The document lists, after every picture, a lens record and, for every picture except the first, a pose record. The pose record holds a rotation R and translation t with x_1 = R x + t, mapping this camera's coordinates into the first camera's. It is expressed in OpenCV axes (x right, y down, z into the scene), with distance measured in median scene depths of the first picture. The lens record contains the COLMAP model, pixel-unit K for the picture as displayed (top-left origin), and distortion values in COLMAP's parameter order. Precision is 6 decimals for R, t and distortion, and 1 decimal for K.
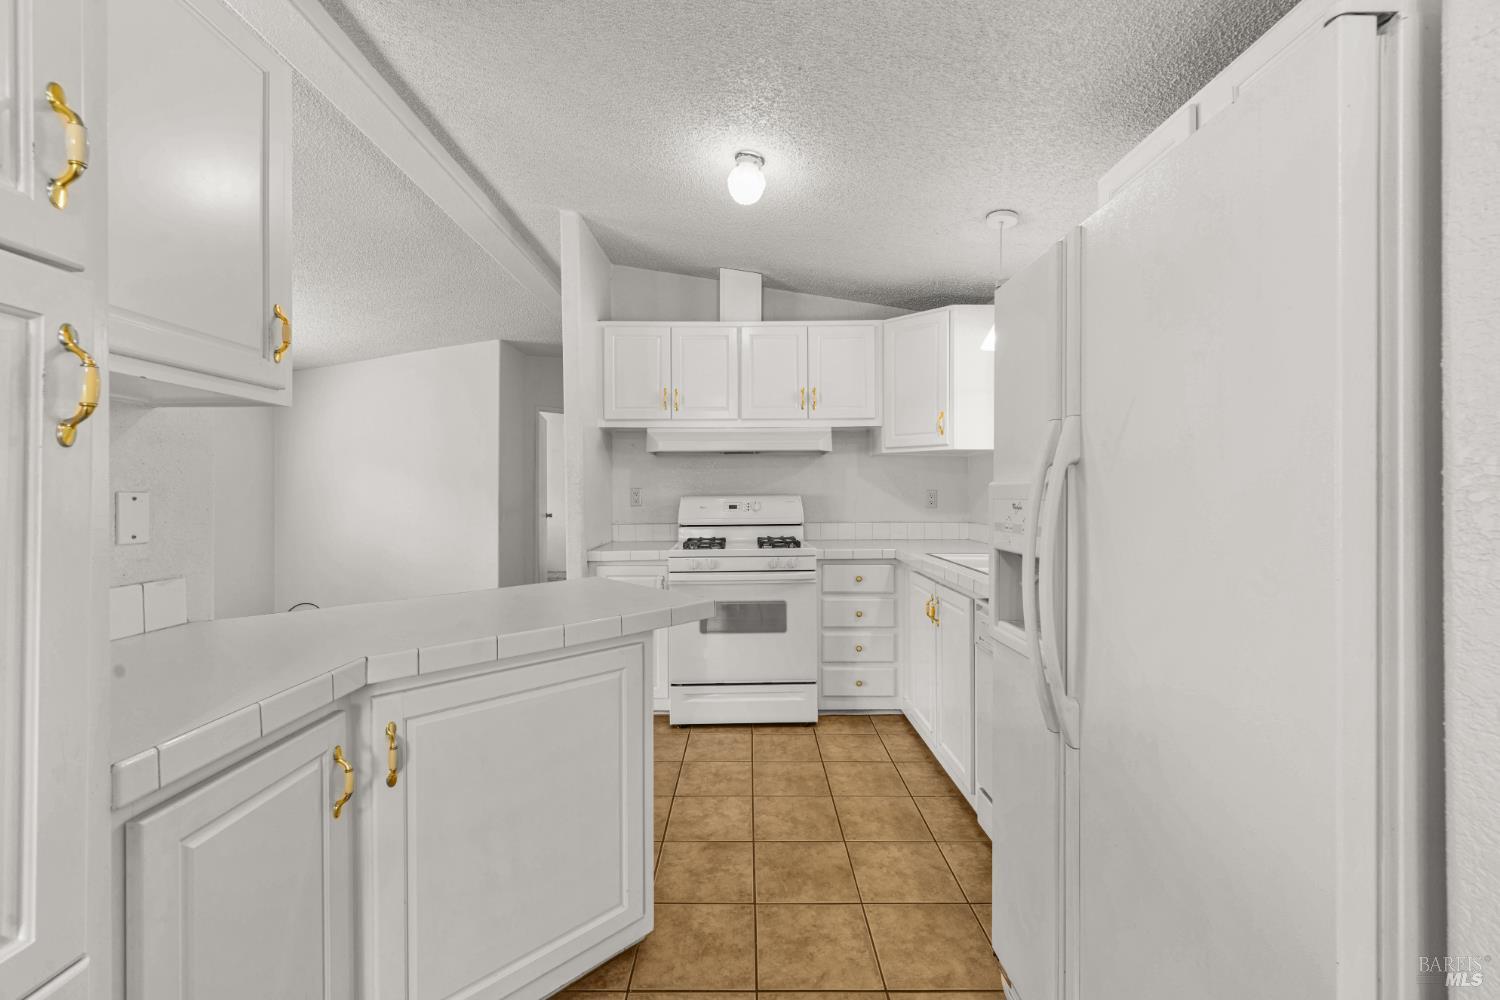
lens RADIAL K [[609.8, 0, 747.9], [0, 609.8, 497.7], [0, 0, 1]] dist [0.001711, -0.000320]
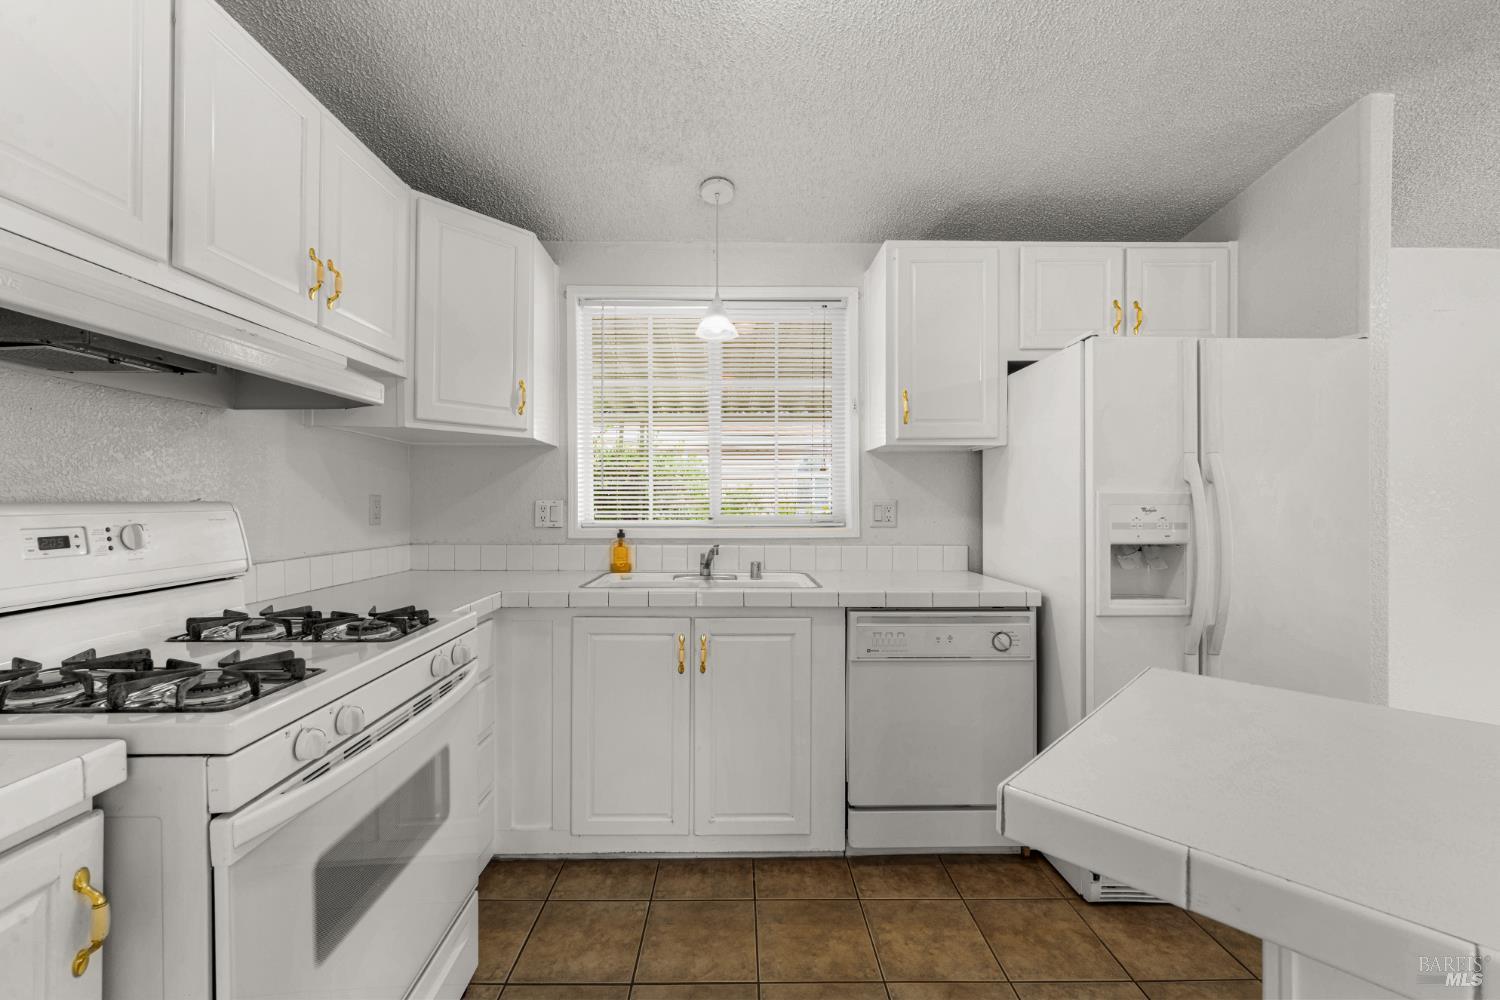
lens RADIAL K [[609.8, 0, 731.4], [0, 609.8, 503.8], [0, 0, 1]] dist [0.001711, -0.000320]
pose [[-0.012903, 0.000615, 0.999917, -0.363159], [0.006273, 0.999980, -0.000534, -0.001285], [-0.999897, 0.006266, -0.012906, 0.769861]]
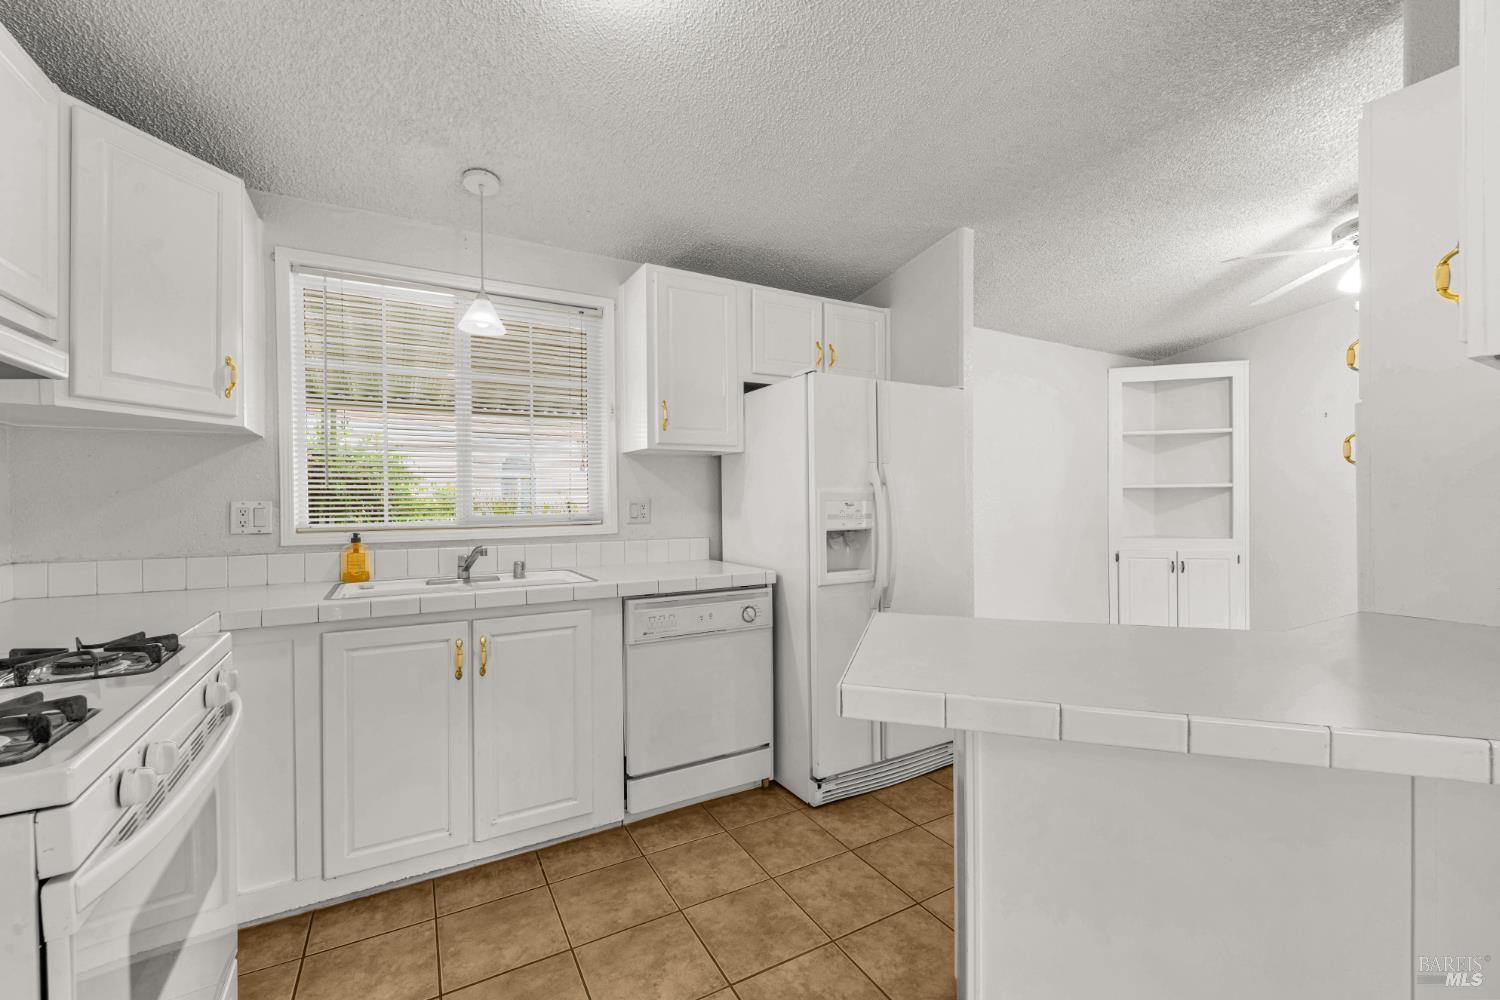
lens RADIAL K [[609.8, 0, 743.4], [0, 609.8, 503.5], [0, 0, 1]] dist [0.001711, -0.000320]
pose [[-0.483742, 0.001282, 0.875210, -0.402936], [0.014976, 0.999865, 0.006812, -0.001815], [-0.875083, 0.016402, -0.483695, 0.857196]]
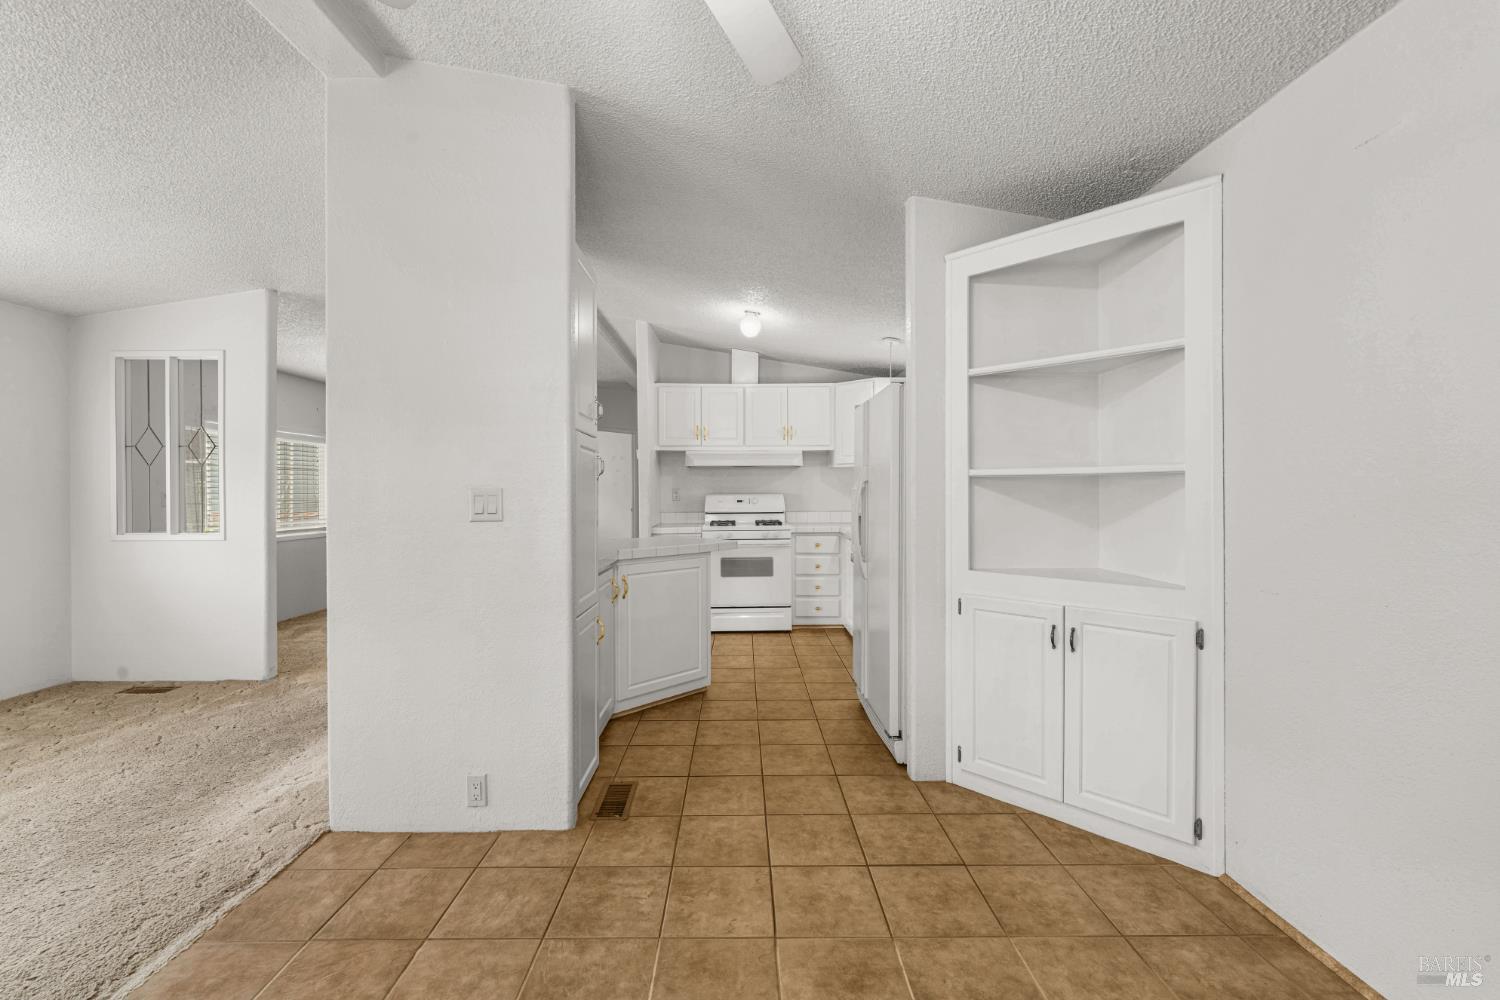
lens RADIAL K [[609.8, 0, 747.8], [0, 609.8, 496.3], [0, 0, 1]] dist [0.001711, -0.000320]
pose [[0.999970, 0.002401, 0.007309, -0.017315], [-0.002372, 0.999990, -0.003890, 0.009847], [-0.007318, 0.003872, 0.999966, -0.633460]]
